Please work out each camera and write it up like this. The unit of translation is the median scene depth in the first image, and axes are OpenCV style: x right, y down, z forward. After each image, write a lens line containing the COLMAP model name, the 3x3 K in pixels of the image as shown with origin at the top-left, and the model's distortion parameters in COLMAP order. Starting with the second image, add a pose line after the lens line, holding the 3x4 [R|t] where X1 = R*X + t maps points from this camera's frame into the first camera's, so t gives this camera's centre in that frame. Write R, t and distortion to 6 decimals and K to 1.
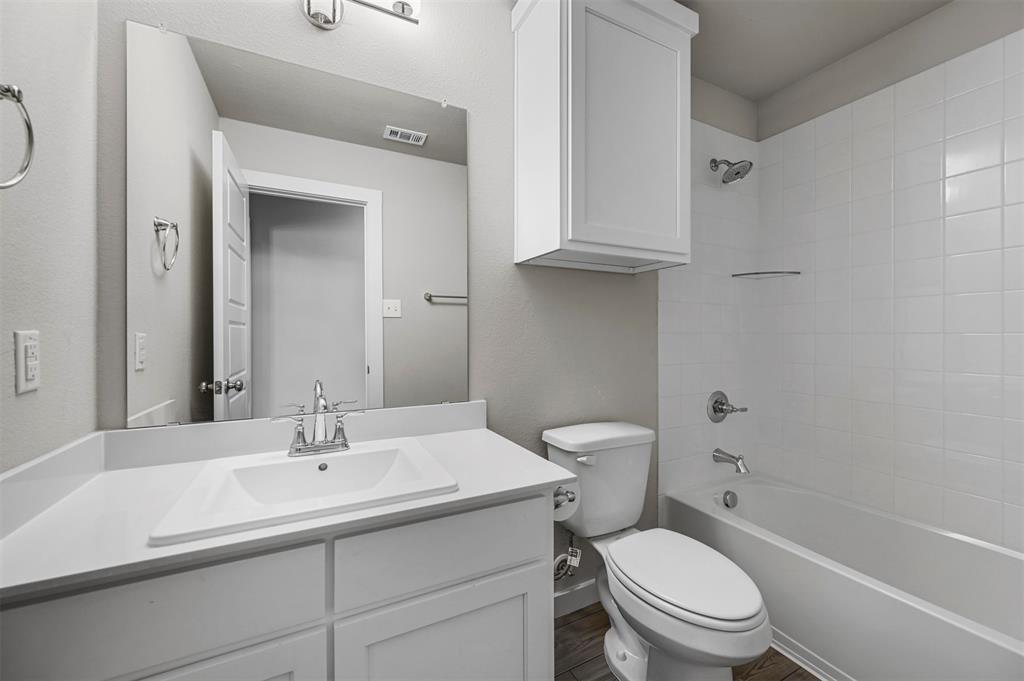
lens RADIAL K [[403.4, 0, 517.6], [0, 403.4, 334.4], [0, 0, 1]] dist [-0.003205, 0.001065]
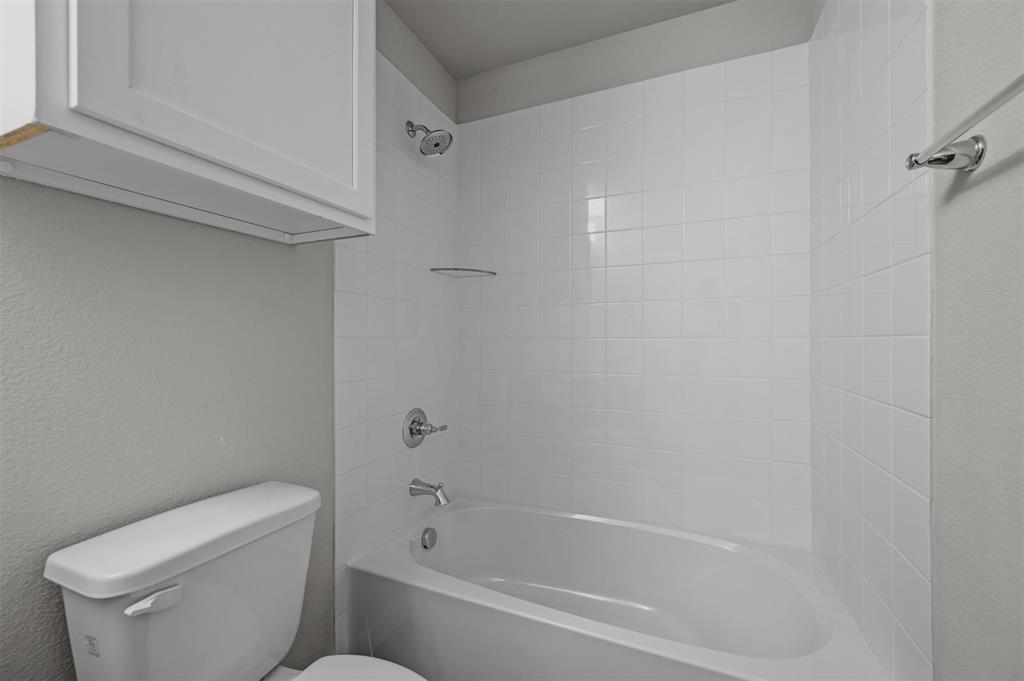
lens RADIAL K [[403.4, 0, 514.3], [0, 403.4, 339.3], [0, 0, 1]] dist [-0.003205, 0.001065]
pose [[0.769878, -0.000983, 0.638190, 0.136255], [0.000358, 0.999999, 0.001108, 0.000209], [-0.638191, -0.000624, 0.769878, 0.253968]]
